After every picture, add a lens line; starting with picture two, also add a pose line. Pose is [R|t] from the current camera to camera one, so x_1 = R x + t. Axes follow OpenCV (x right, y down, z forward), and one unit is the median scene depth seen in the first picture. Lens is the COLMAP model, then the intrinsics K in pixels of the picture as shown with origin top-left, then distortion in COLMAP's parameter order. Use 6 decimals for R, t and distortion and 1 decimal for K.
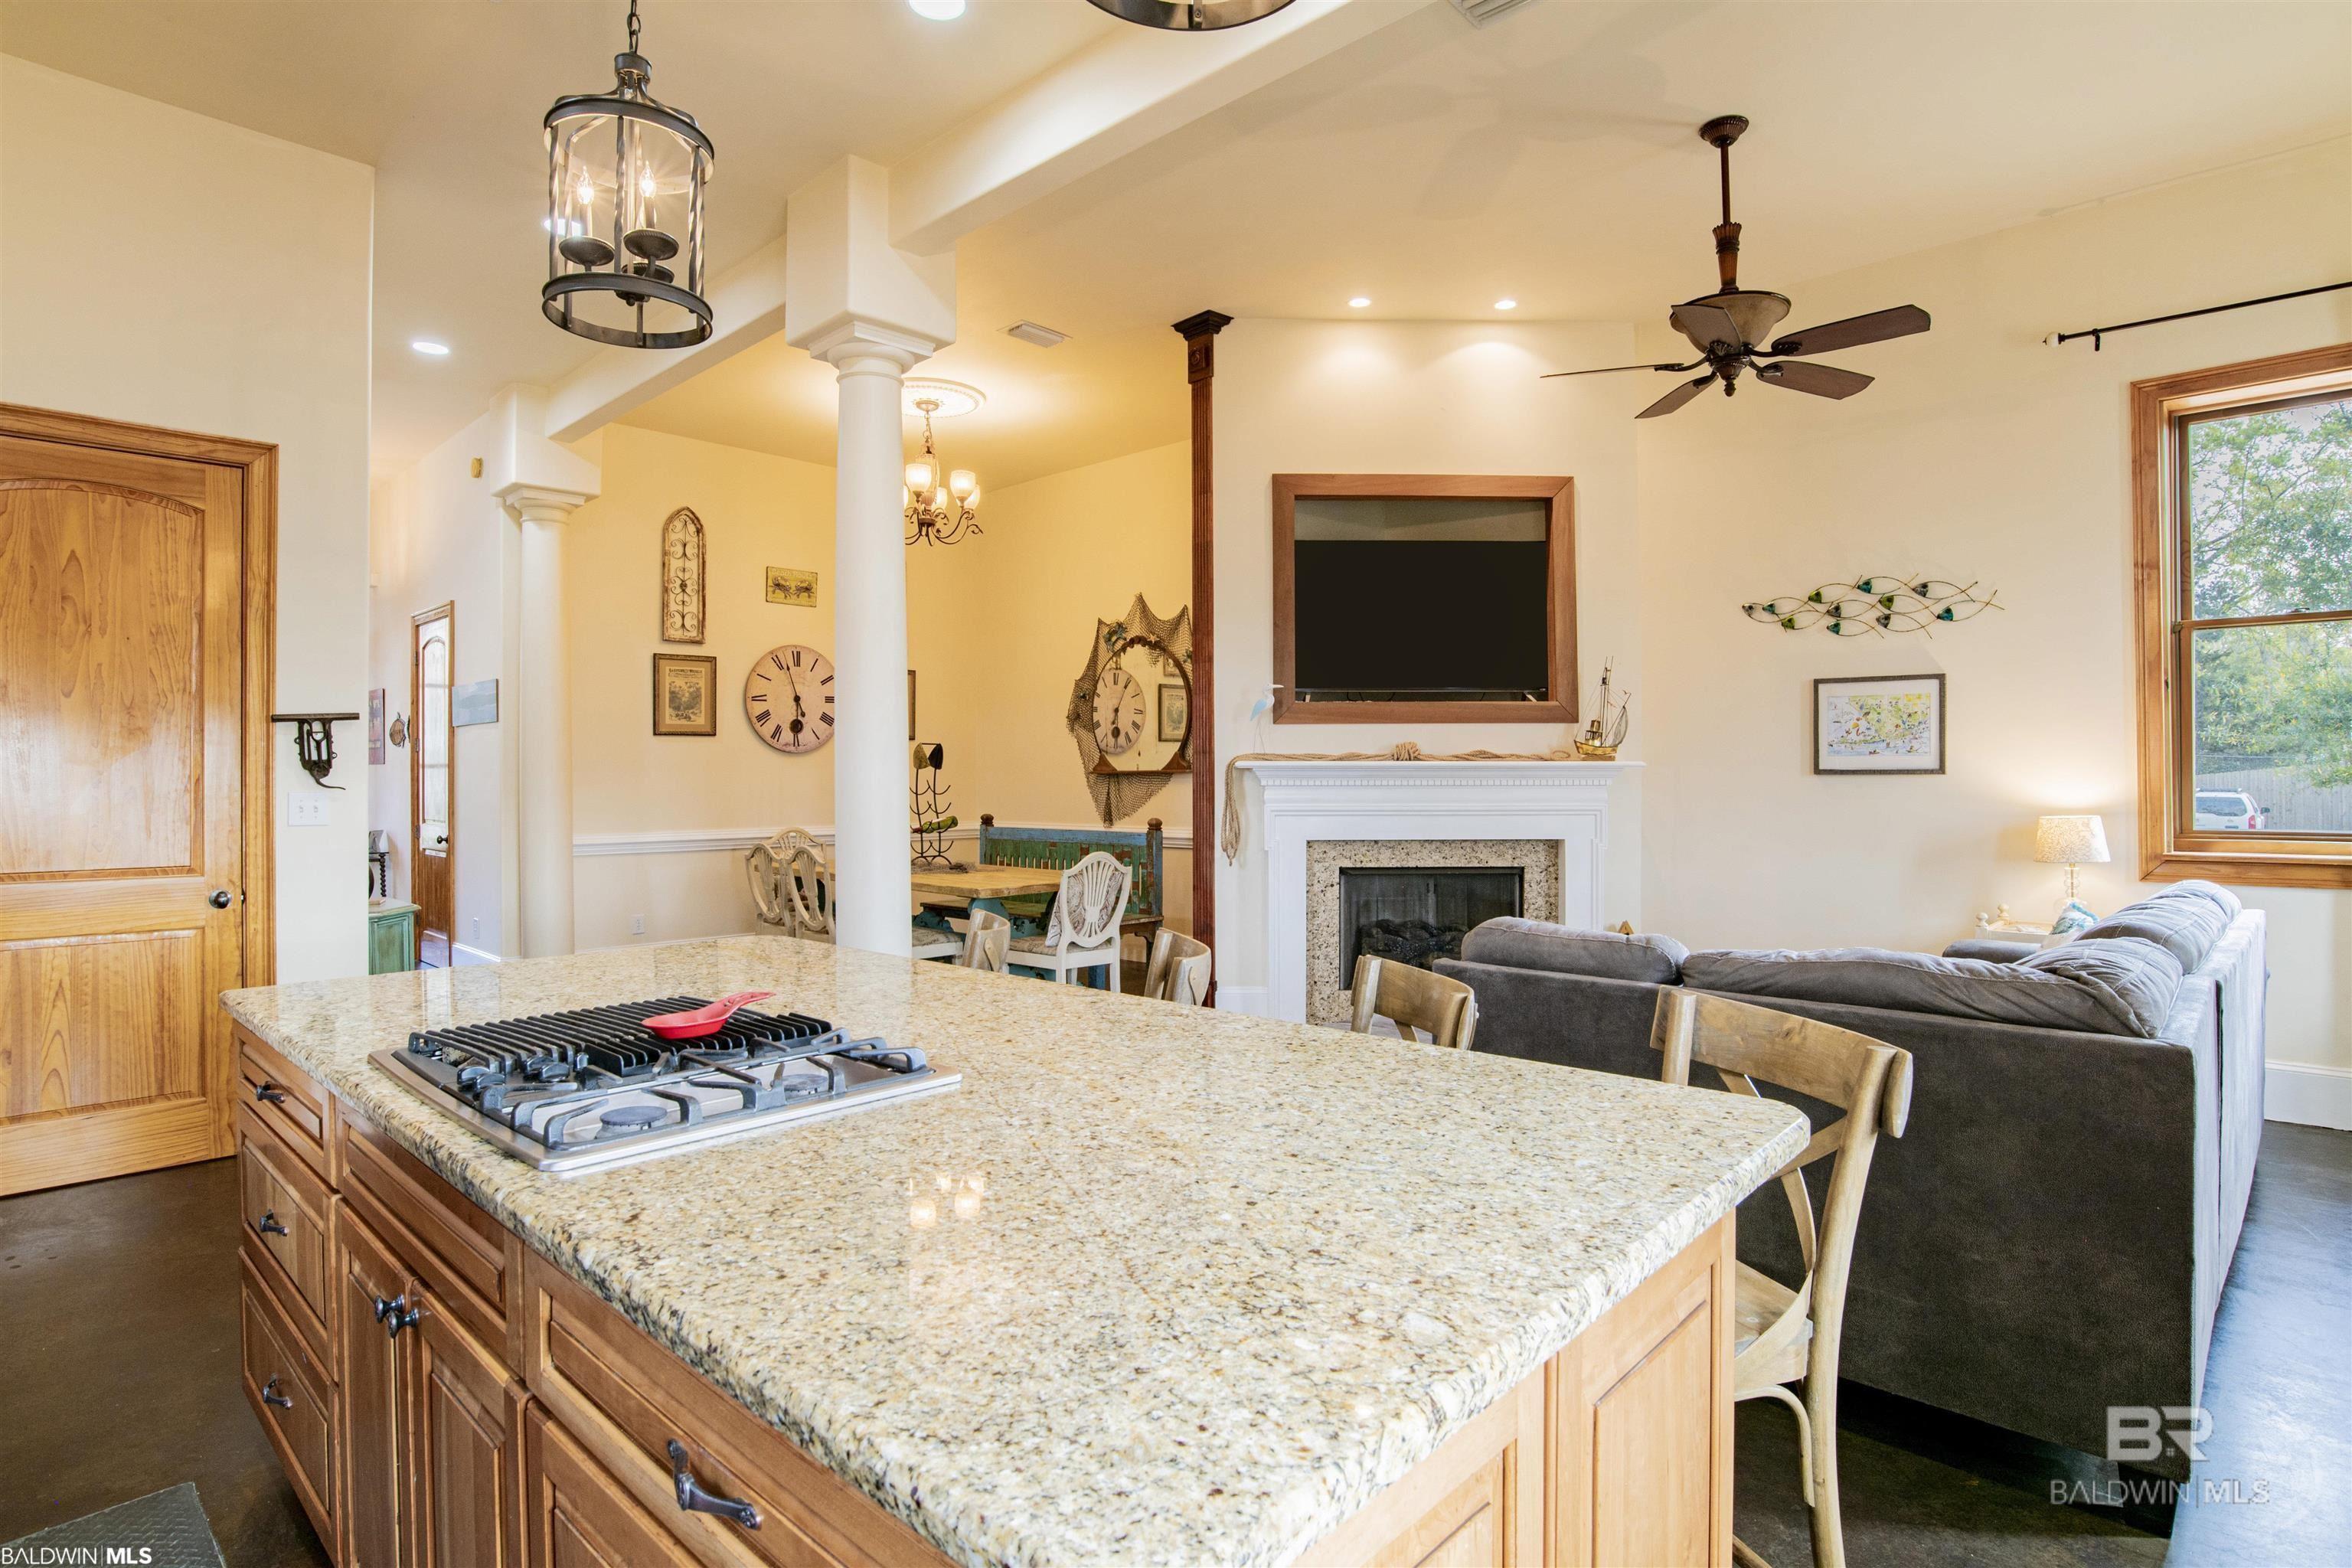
lens RADIAL K [[1219.2, 0, 1059.5], [0, 1219.2, 777.6], [0, 0, 1]] dist [-0.071133, 0.025921]
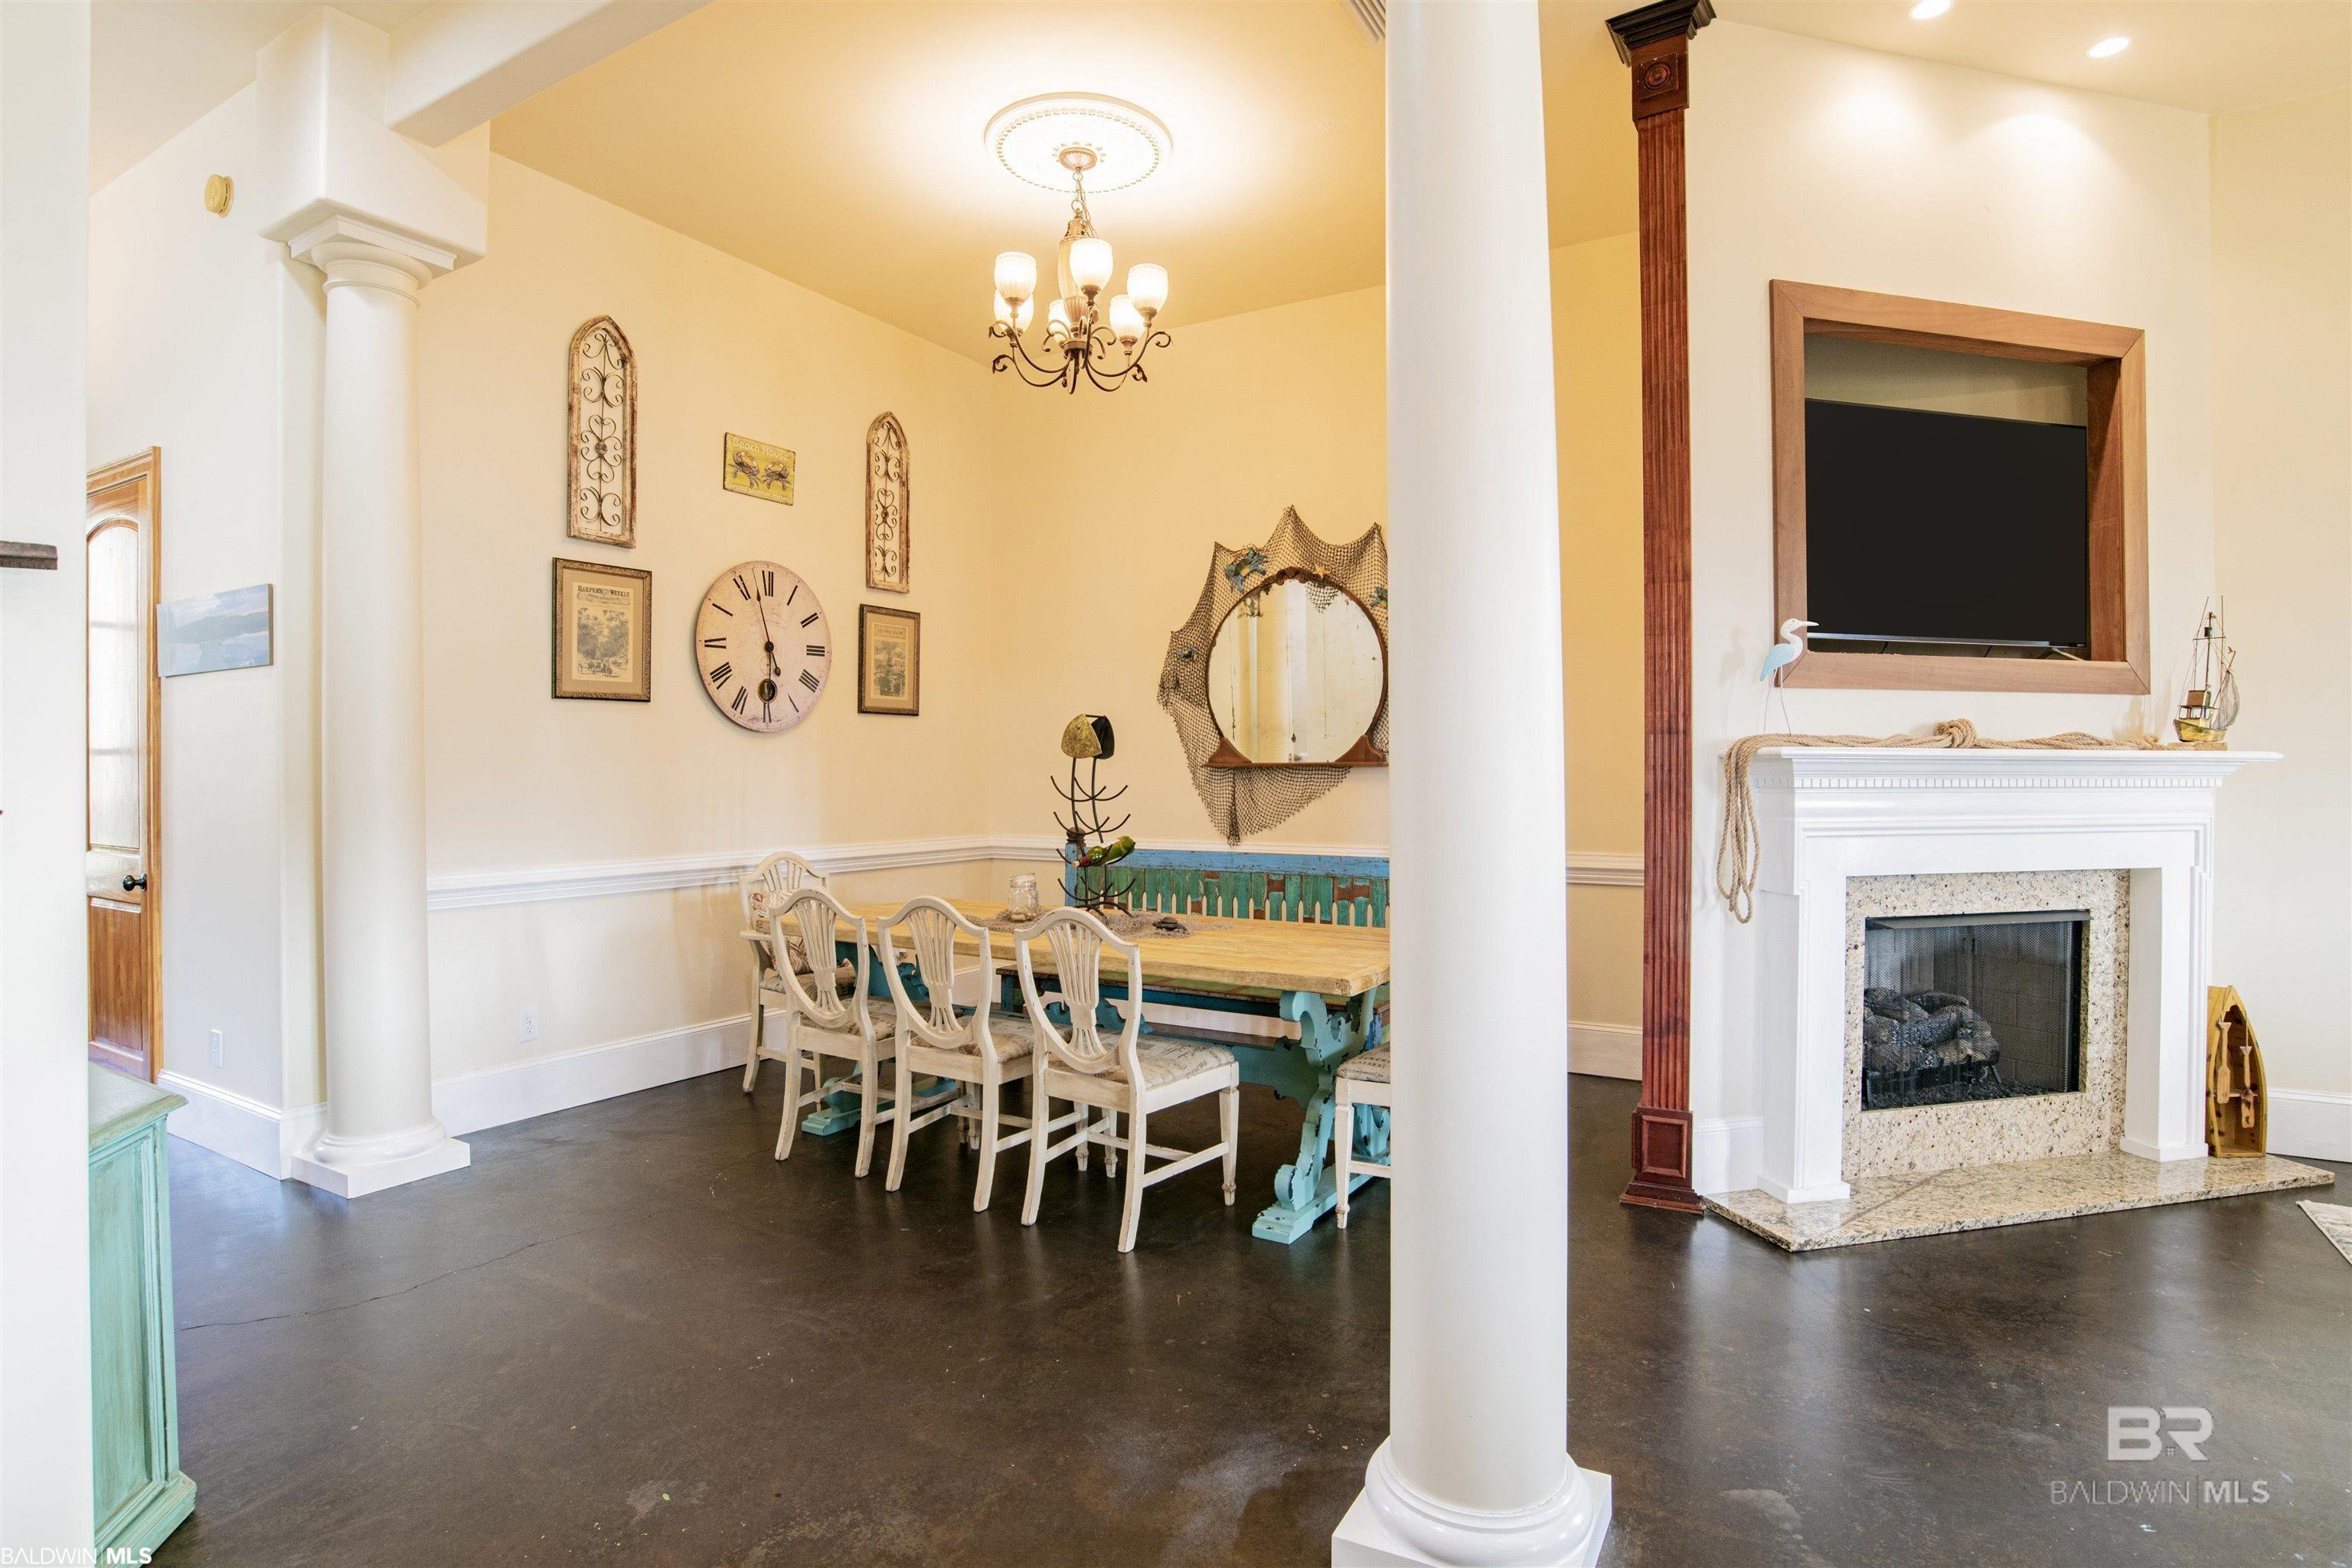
lens RADIAL K [[1261.0, 0, 1119.4], [0, 1261.0, 779.2], [0, 0, 1]] dist [-0.074848, 0.027863]
pose [[0.969073, 0.000654, 0.246772, -0.296372], [-0.002287, 0.999977, 0.006328, -0.000745], [-0.246762, -0.006697, 0.969053, 0.478716]]
